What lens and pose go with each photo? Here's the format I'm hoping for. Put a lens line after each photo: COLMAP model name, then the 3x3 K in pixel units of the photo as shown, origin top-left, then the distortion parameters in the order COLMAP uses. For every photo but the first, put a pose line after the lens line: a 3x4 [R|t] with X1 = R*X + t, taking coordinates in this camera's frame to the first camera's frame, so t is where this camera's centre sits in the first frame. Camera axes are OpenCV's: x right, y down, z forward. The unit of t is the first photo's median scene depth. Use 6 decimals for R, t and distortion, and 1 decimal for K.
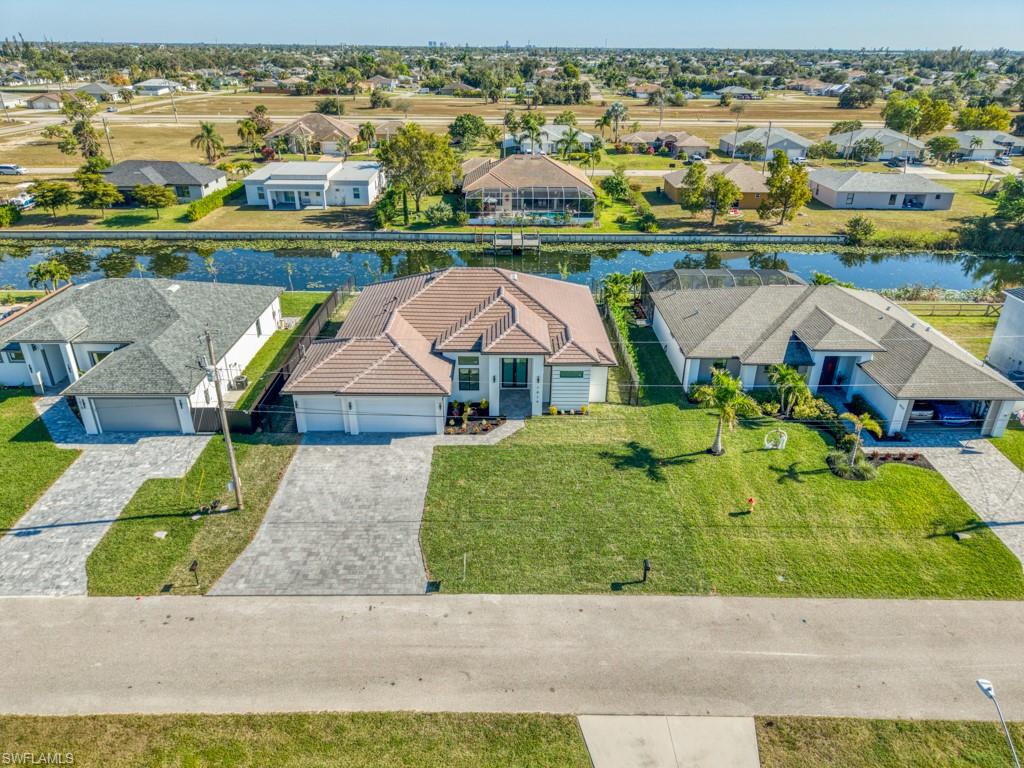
lens RADIAL K [[680.0, 0, 512.0], [0, 680.0, 384.0], [0, 0, 1]] dist [0.048326, -0.059696]
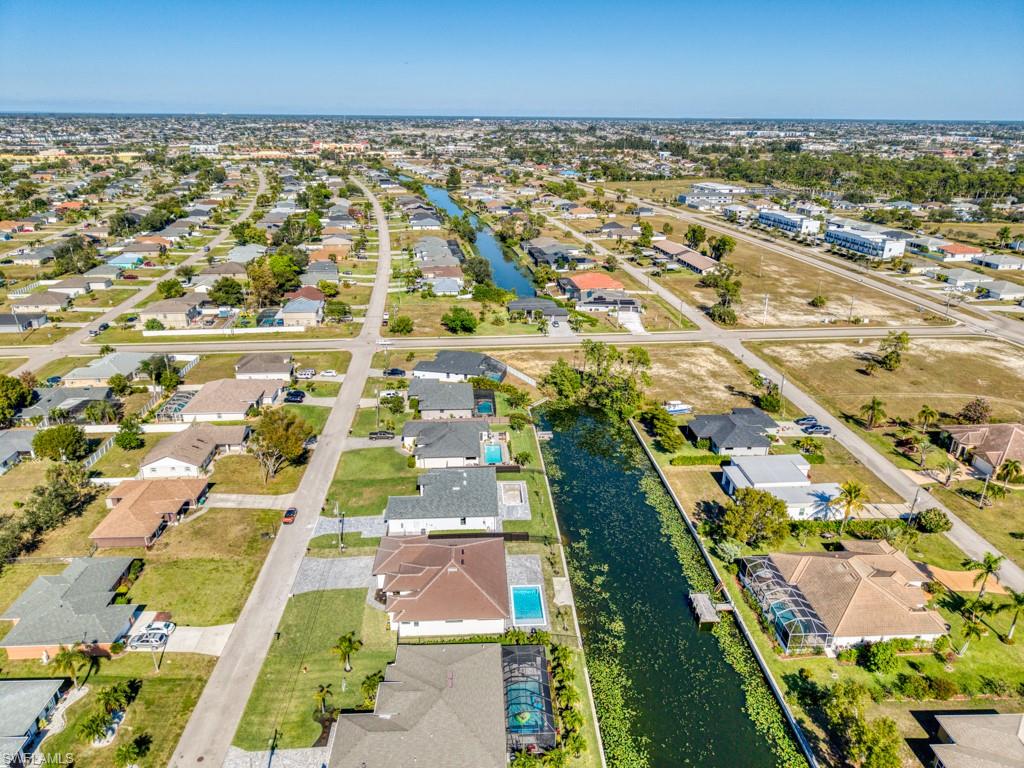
lens RADIAL K [[680.0, 0, 512.0], [0, 680.0, 384.0], [0, 0, 1]] dist [0.048326, -0.059696]
pose [[0.048086, 0.358885, -0.932142, 1.747153], [-0.449793, 0.841026, 0.300601, -1.337317], [0.891837, 0.404816, 0.201866, 0.535689]]
